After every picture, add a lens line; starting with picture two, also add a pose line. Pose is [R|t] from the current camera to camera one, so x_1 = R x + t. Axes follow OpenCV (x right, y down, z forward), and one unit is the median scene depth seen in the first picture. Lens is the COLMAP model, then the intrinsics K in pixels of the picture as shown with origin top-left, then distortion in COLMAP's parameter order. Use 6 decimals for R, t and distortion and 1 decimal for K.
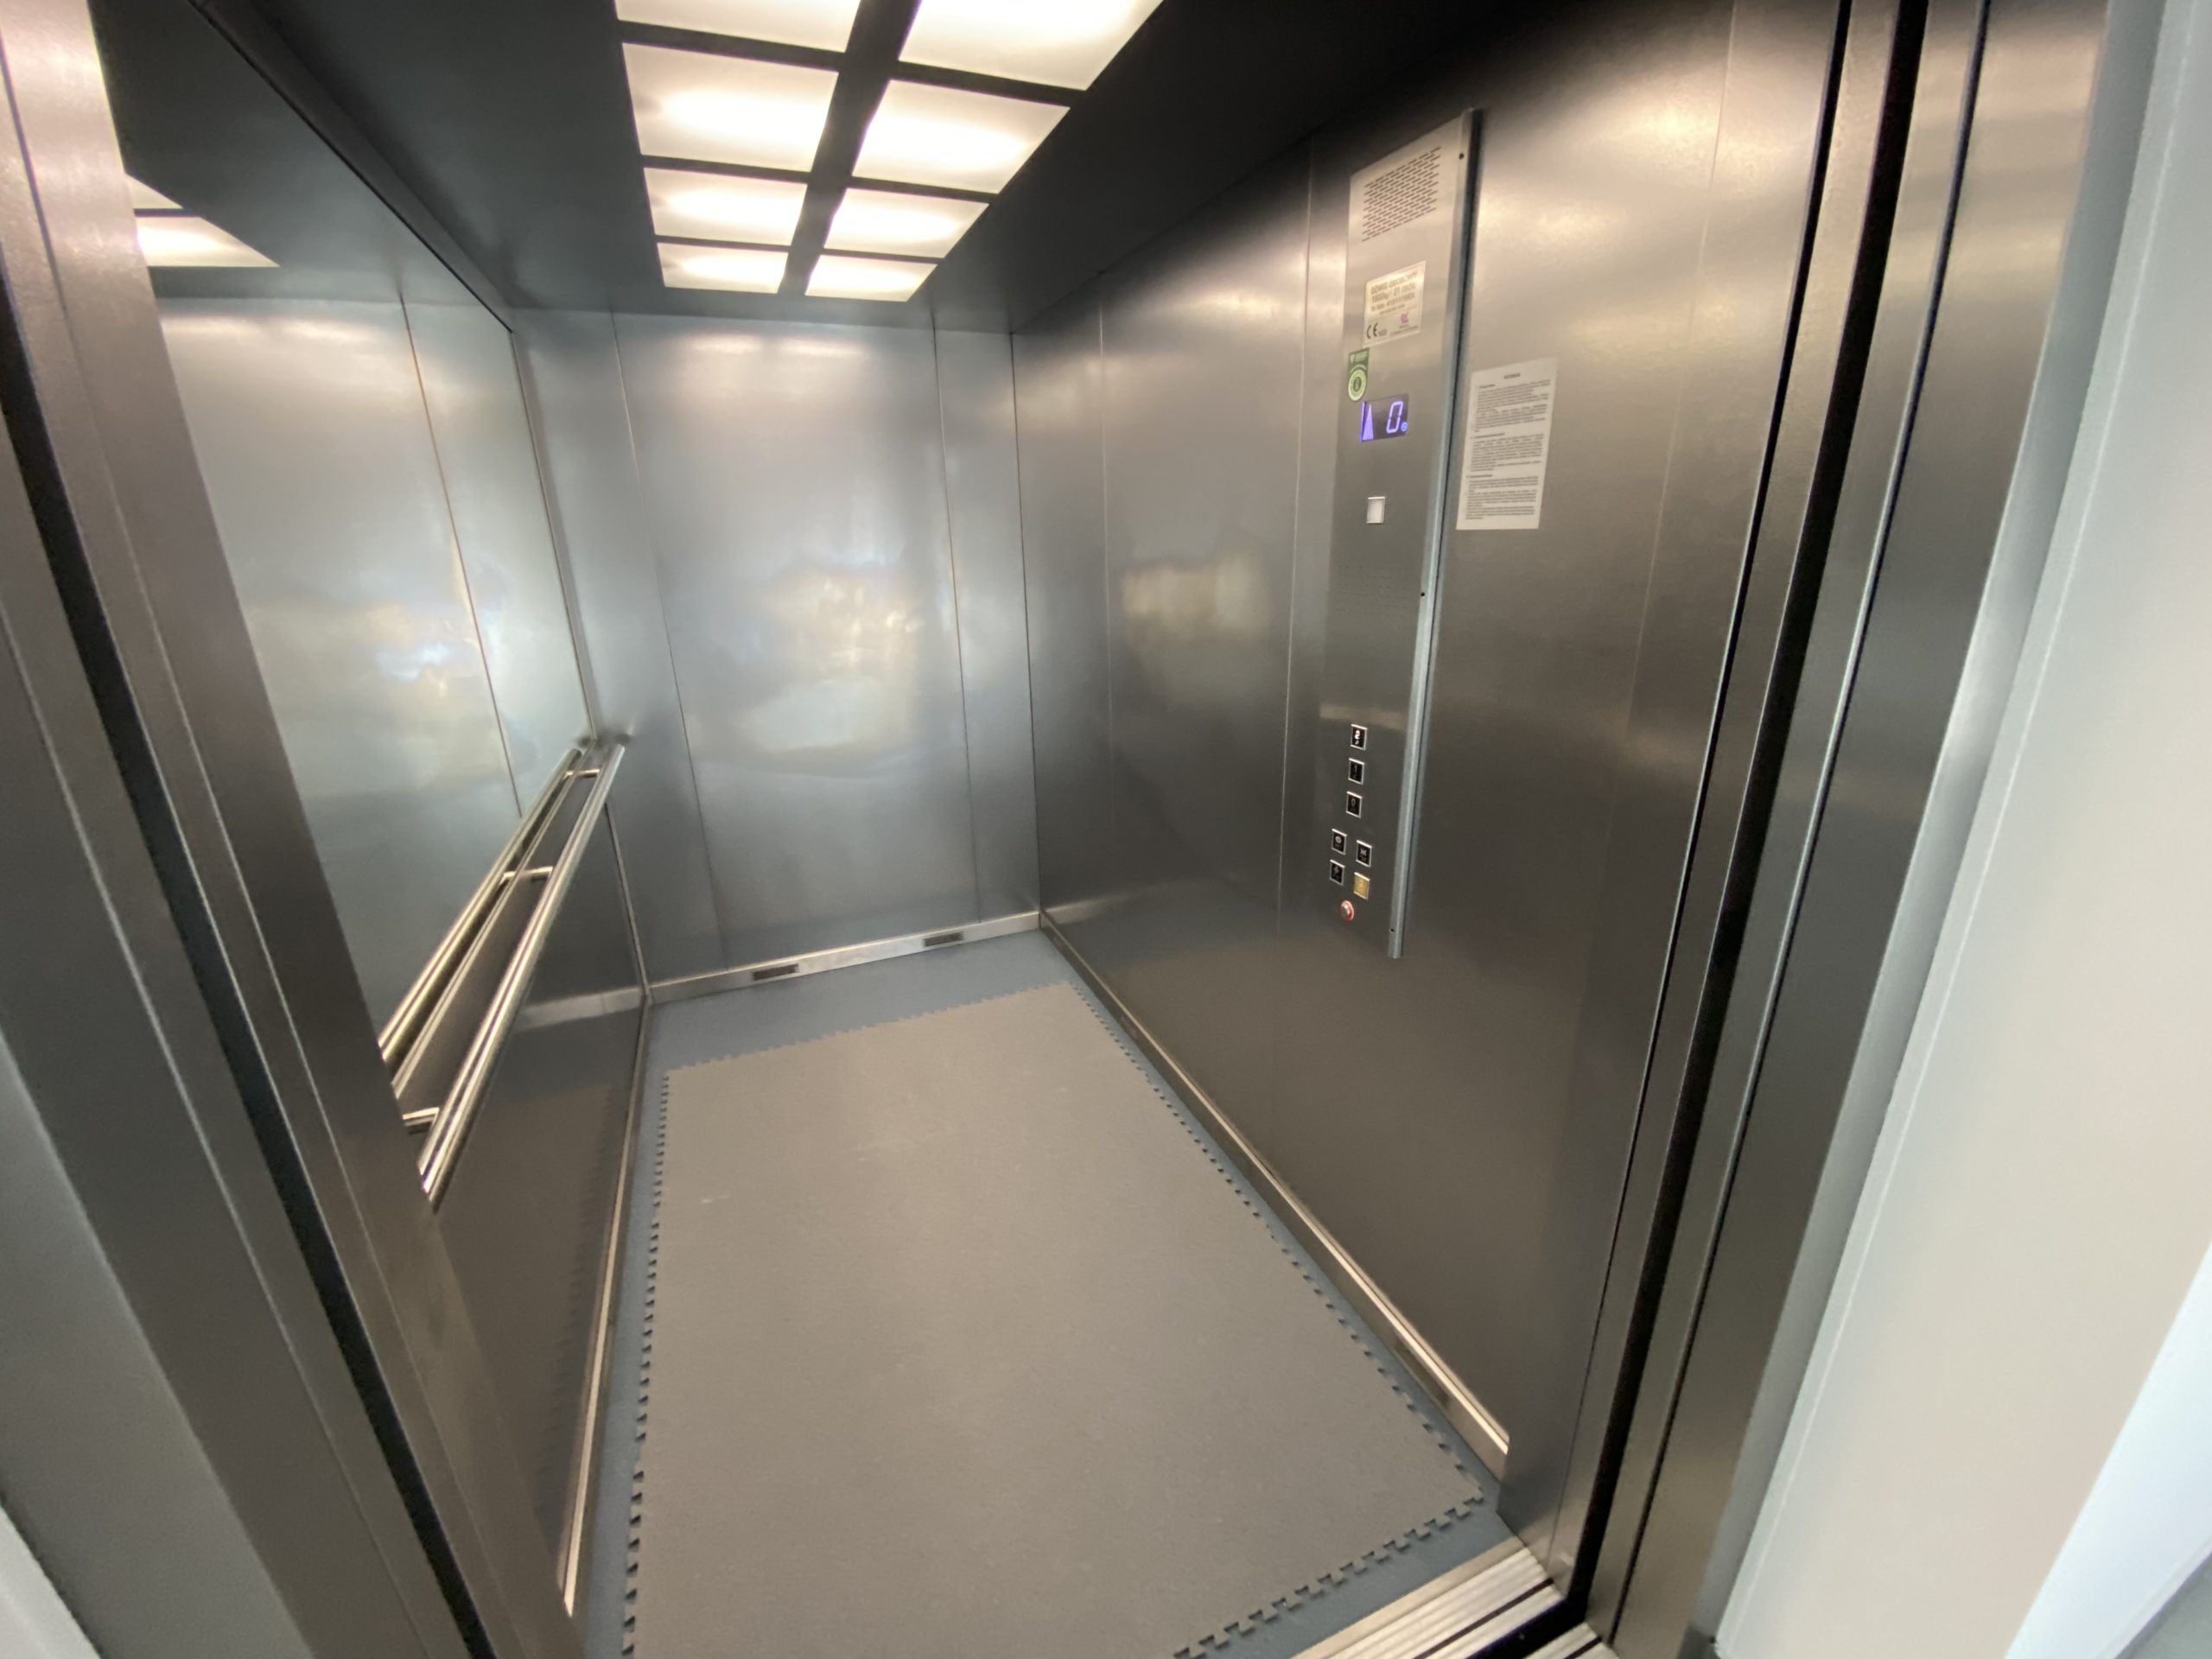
lens RADIAL K [[894.1, 0, 1110.5], [0, 894.1, 821.5], [0, 0, 1]] dist [-0.029692, -0.002130]
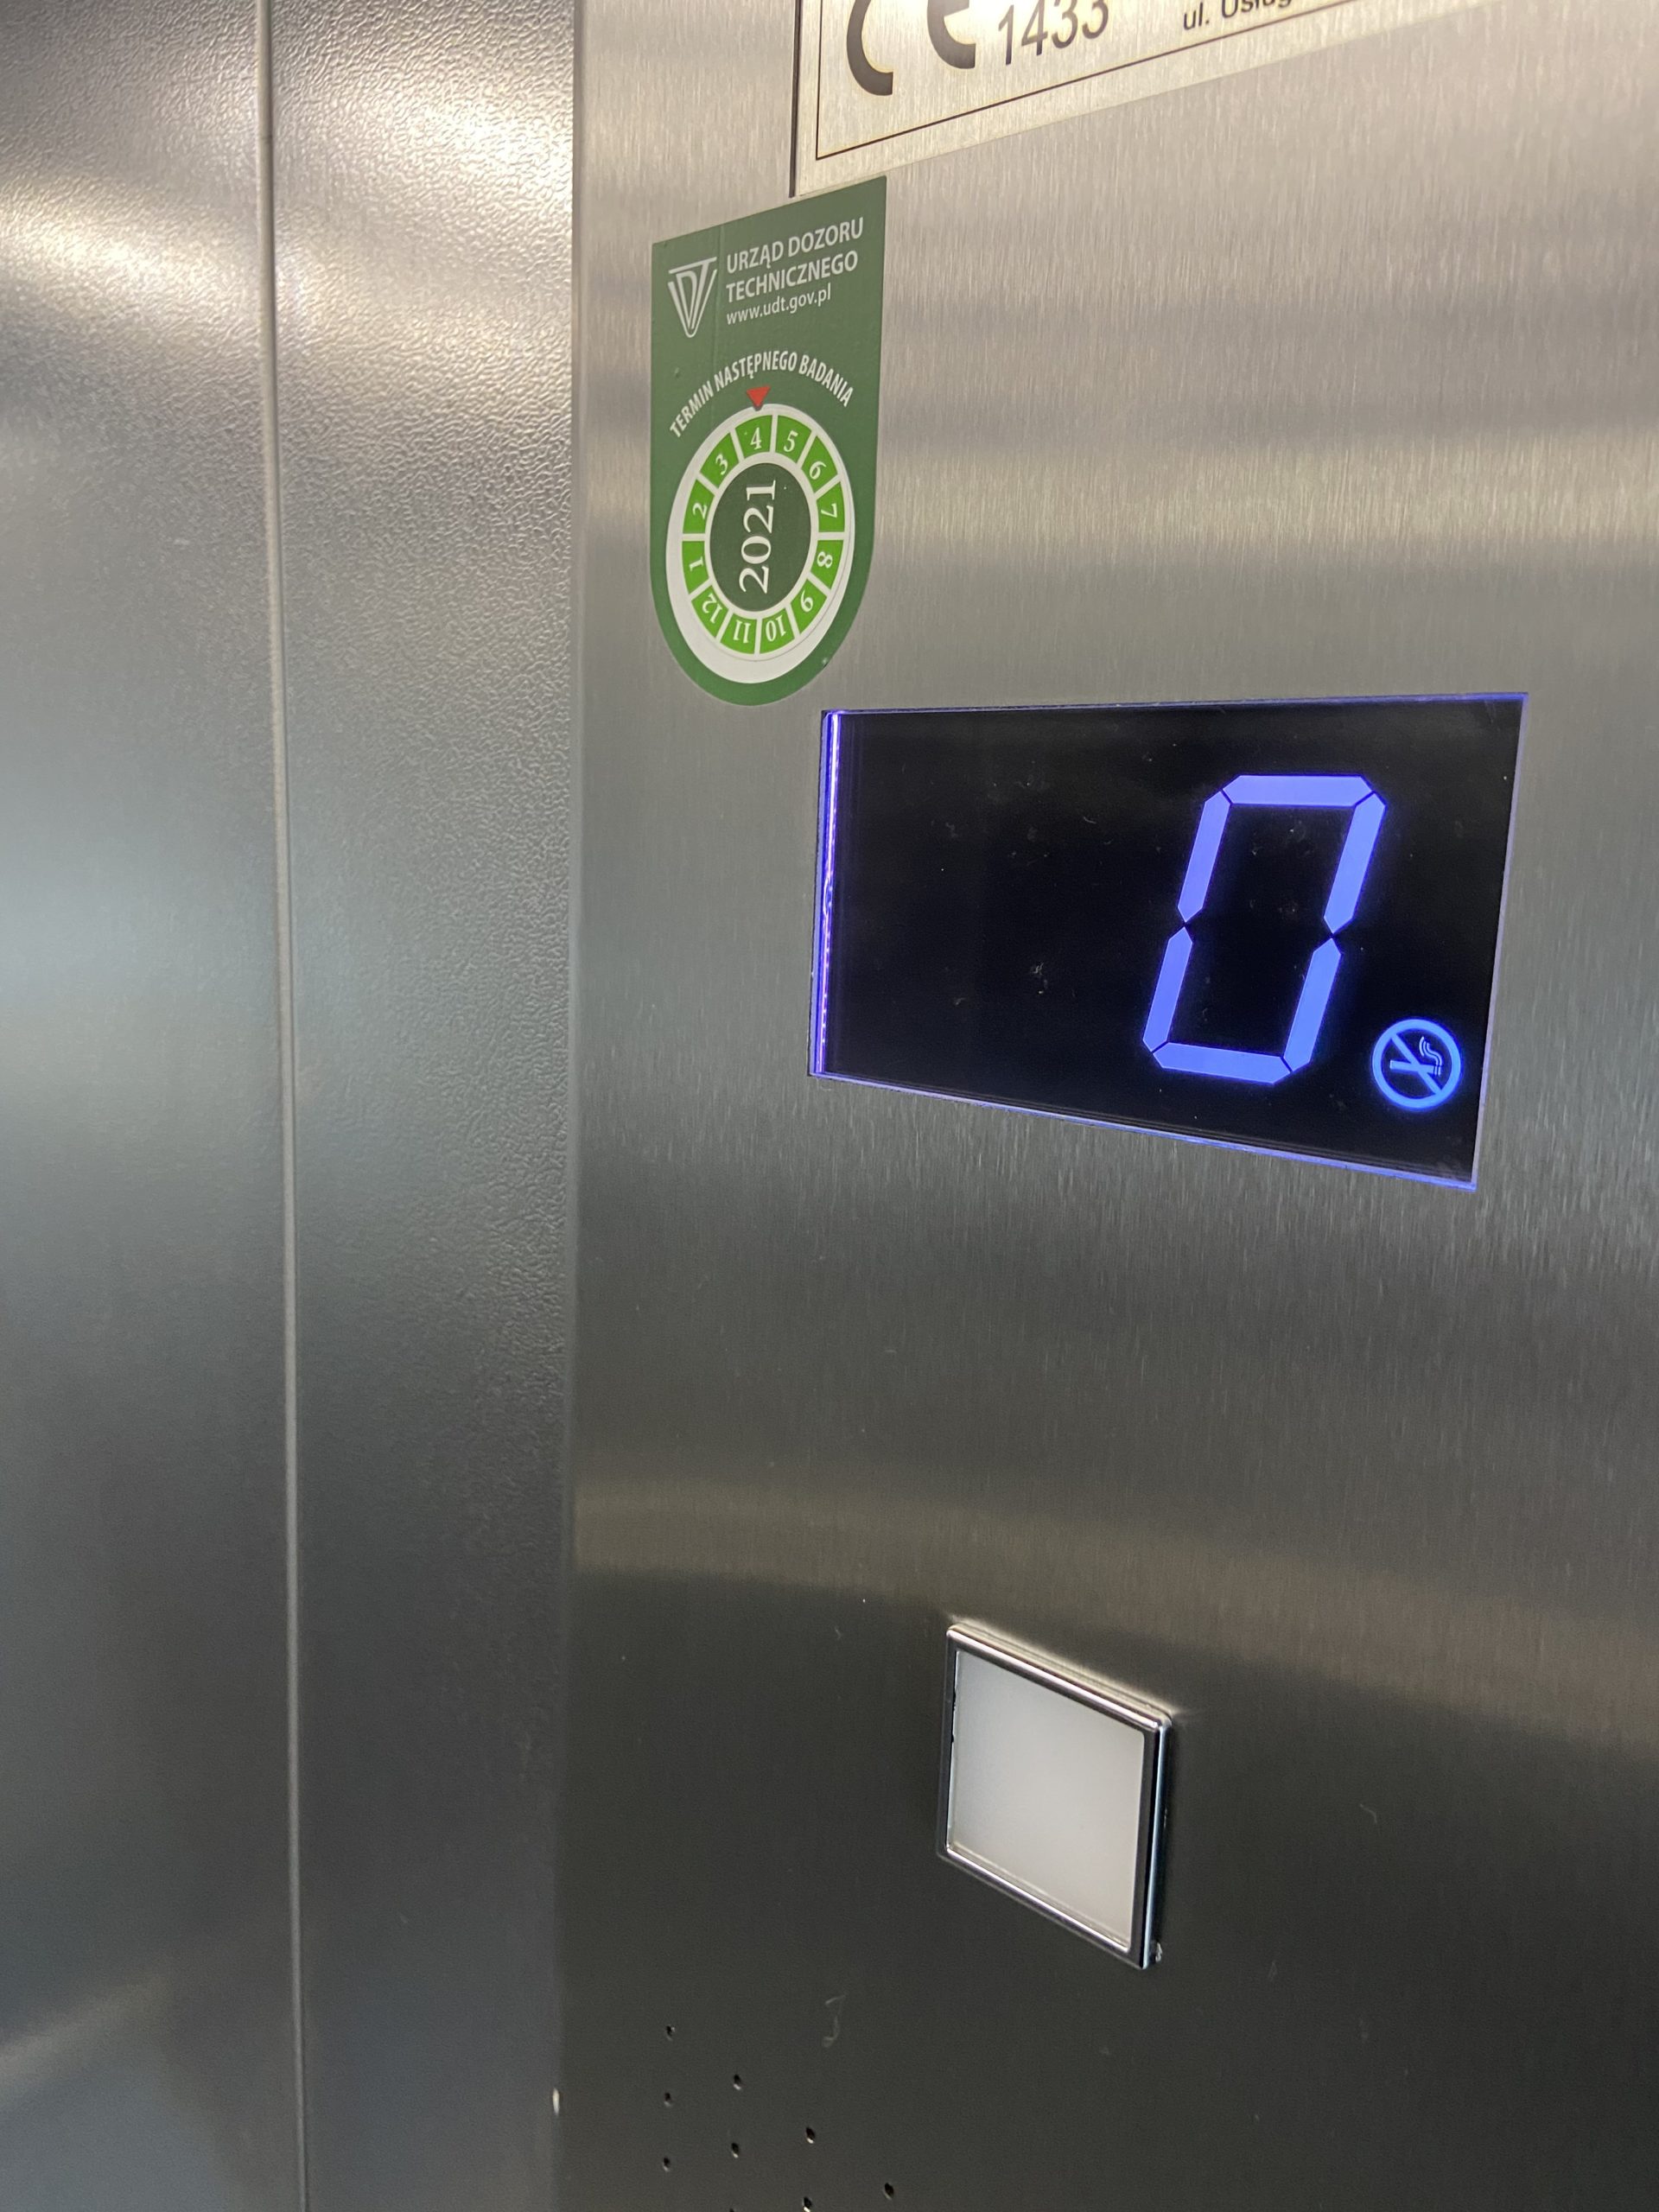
lens RADIAL K [[1683.6, 0, 826.2], [0, 1683.6, 1109.2], [0, 0, 1]] dist [0.001975, -0.015652]
pose [[0.876485, -0.037226, 0.479987, 0.173095], [0.103793, 0.988171, -0.112892, -0.370349], [-0.470107, 0.148768, 0.869981, 0.763461]]
